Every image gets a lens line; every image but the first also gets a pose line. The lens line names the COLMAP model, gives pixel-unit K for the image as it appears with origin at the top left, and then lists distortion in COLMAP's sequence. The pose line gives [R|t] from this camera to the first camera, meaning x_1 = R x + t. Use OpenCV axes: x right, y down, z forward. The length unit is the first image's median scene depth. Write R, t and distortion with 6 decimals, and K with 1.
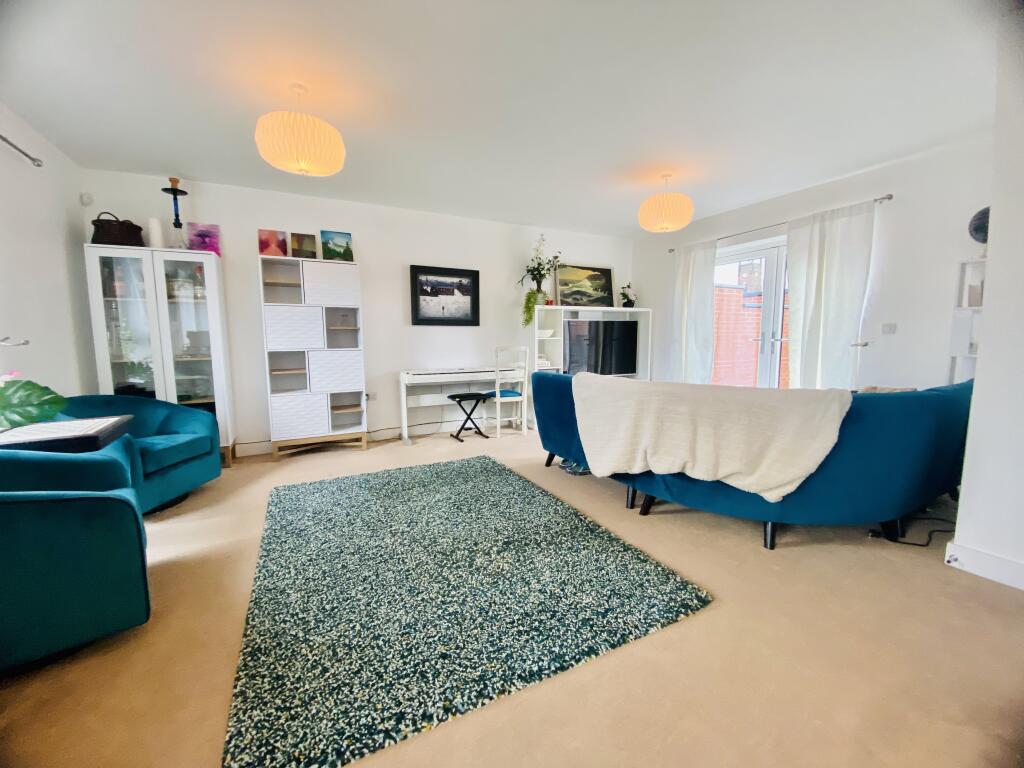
lens RADIAL K [[411.5, 0, 507.4], [0, 411.5, 386.8], [0, 0, 1]] dist [-0.000401, -0.002375]
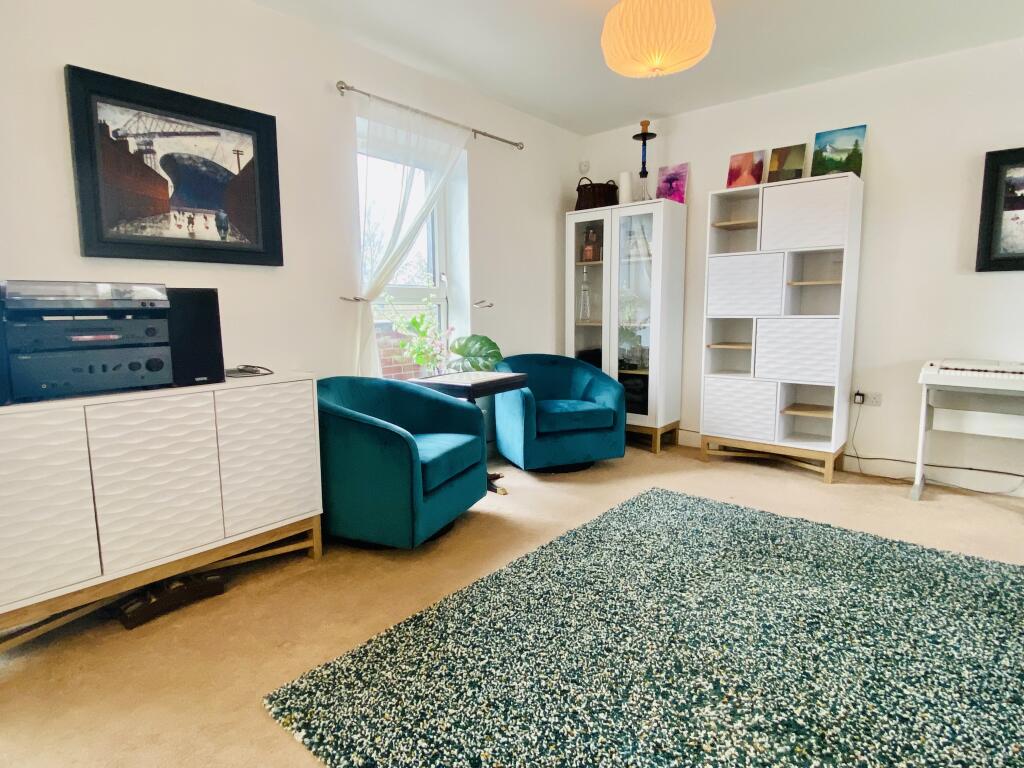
lens RADIAL K [[566.3, 0, 514.6], [0, 566.3, 383.2], [0, 0, 1]] dist [0.025406, -0.009925]
pose [[0.395706, 0.128132, -0.909395, 0.238366], [-0.106474, 0.989943, 0.093150, -0.023657], [0.912184, 0.059967, 0.405369, 0.232359]]
